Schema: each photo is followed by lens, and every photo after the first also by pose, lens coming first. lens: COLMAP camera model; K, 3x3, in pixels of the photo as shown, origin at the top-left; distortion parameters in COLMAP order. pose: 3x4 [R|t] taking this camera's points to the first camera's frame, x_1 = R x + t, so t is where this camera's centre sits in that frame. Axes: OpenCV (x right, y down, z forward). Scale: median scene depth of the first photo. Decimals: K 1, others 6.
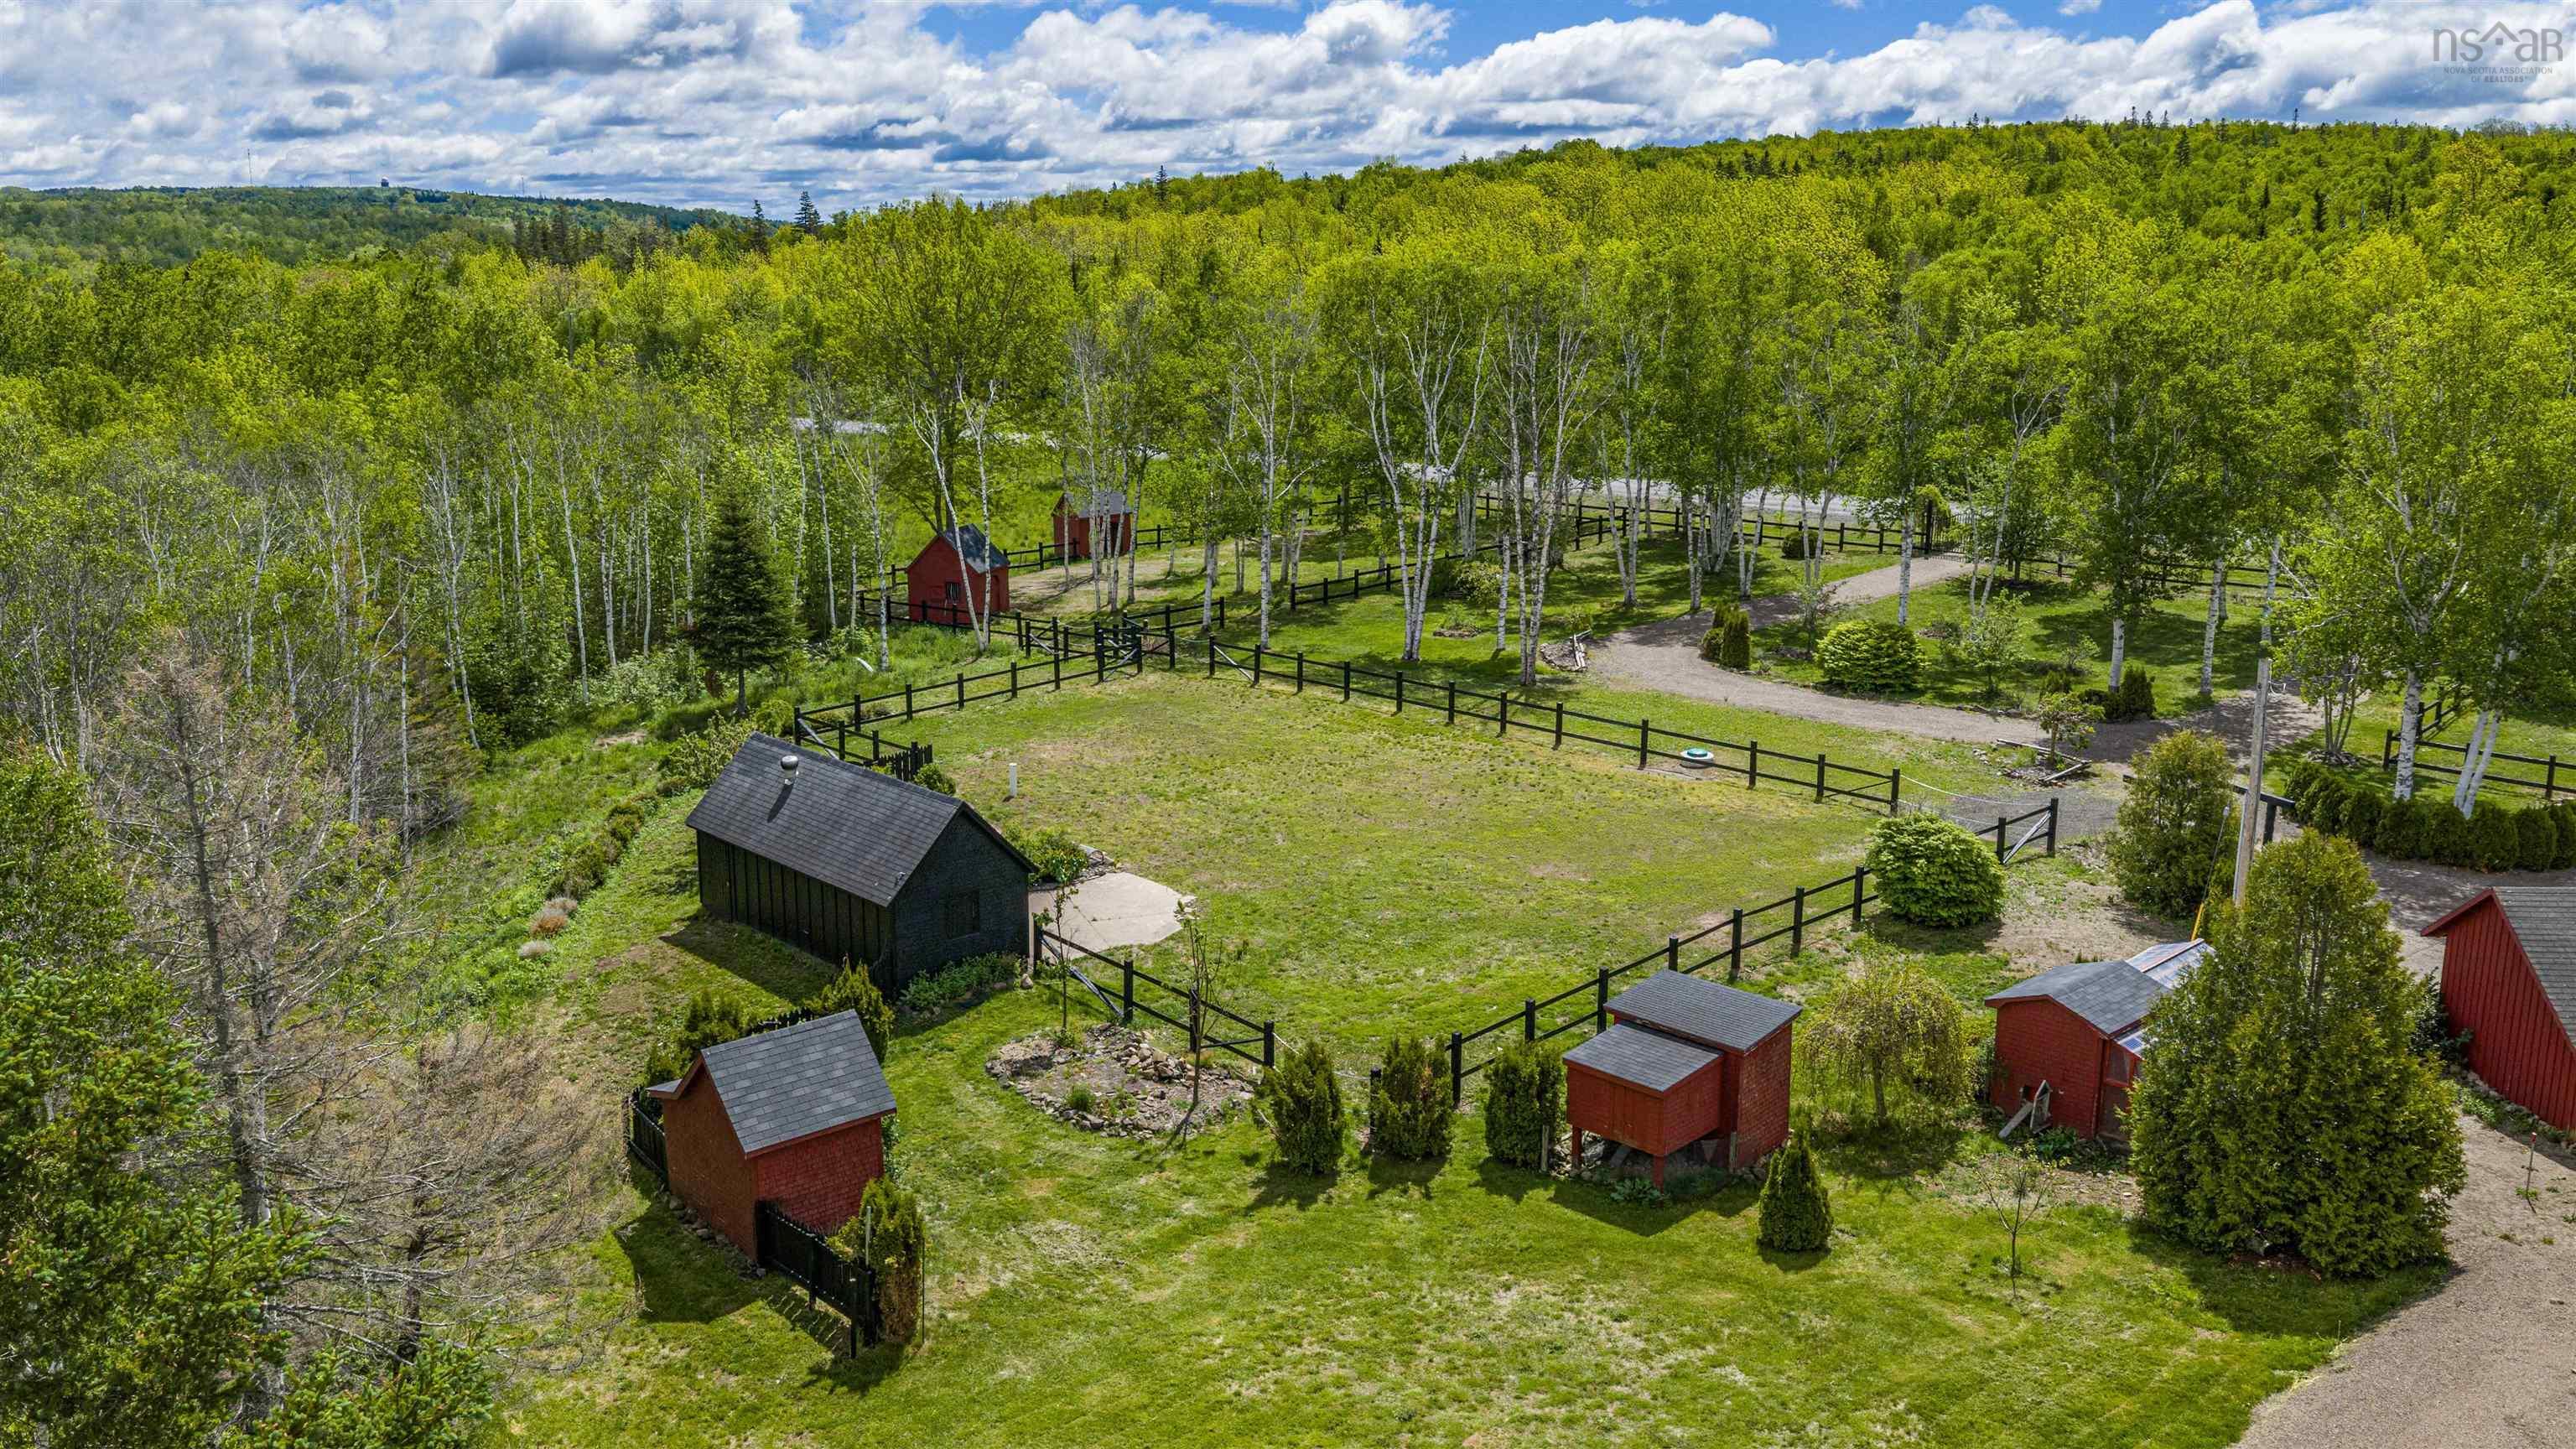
lens RADIAL K [[2131.9, 0, 1293.8], [0, 2131.9, 727.1], [0, 0, 1]] dist [0.012142, -0.027316]
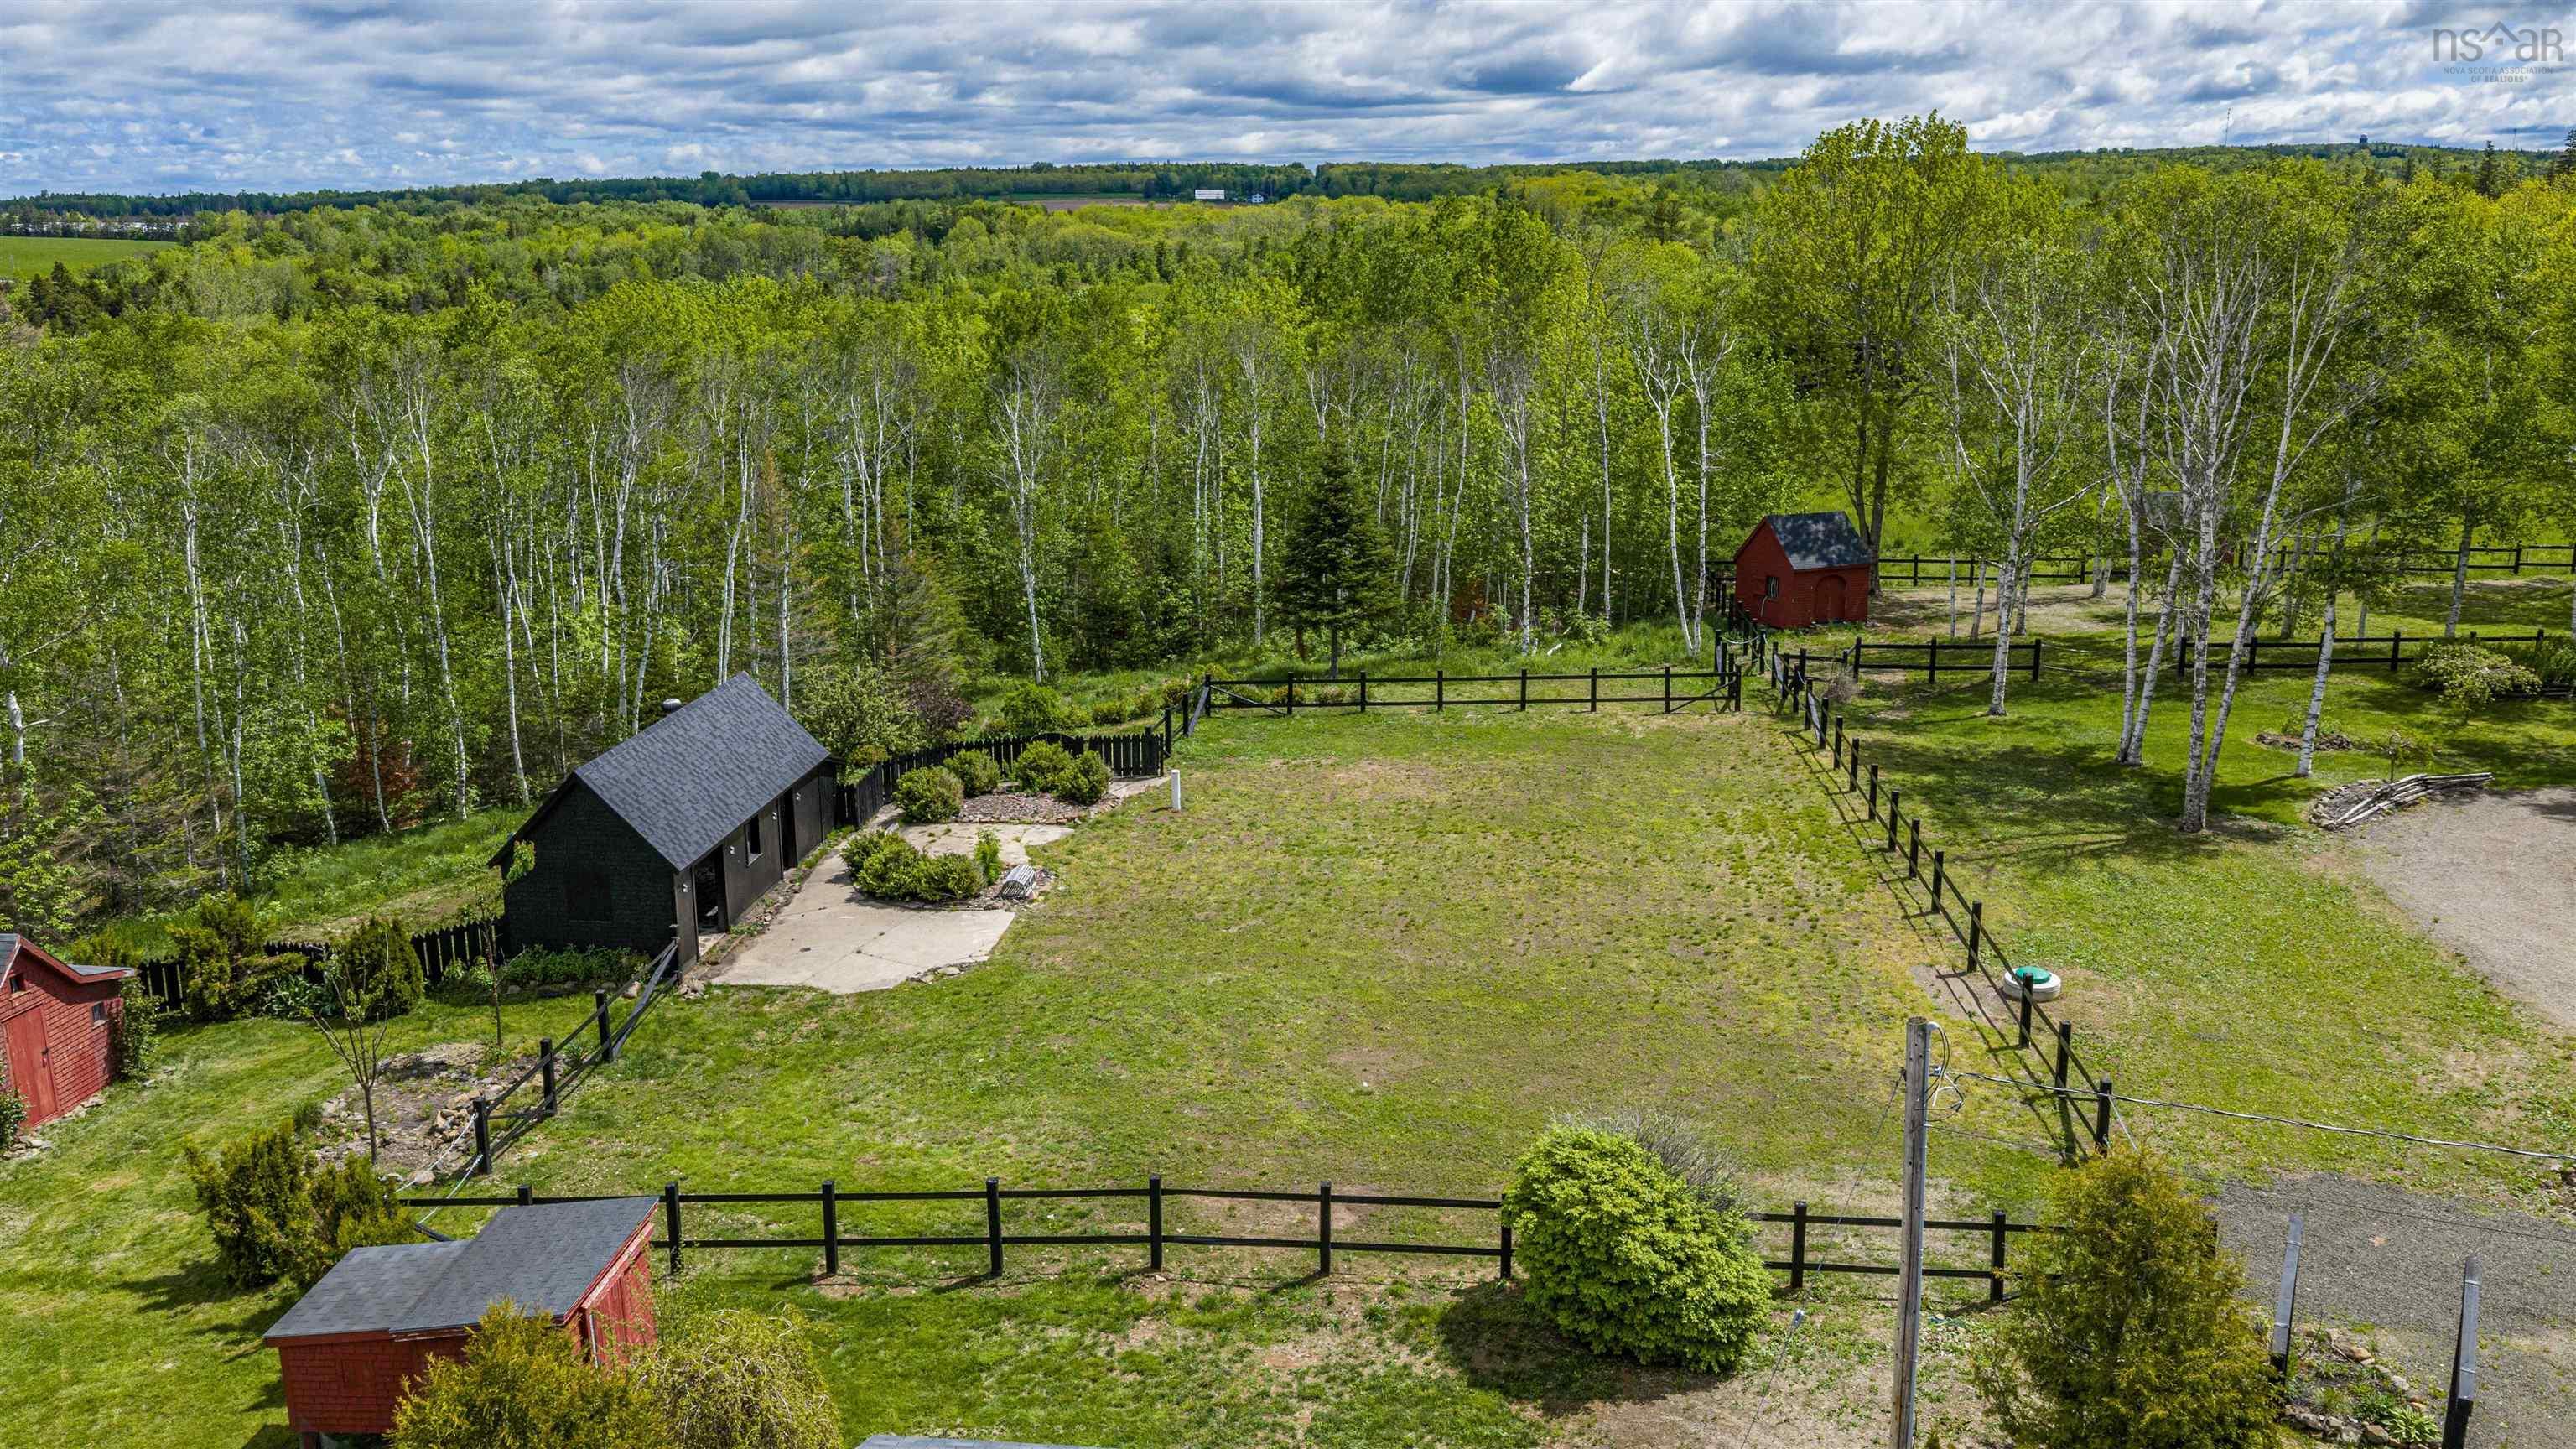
lens RADIAL K [[2131.9, 0, 1287.1], [0, 2131.9, 716.6], [0, 0, 1]] dist [0.012142, -0.027316]
pose [[0.651983, 0.165750, -0.739895, 0.634078], [-0.157588, 0.984128, 0.081599, -0.097779], [0.741676, 0.063398, 0.667755, 0.571007]]
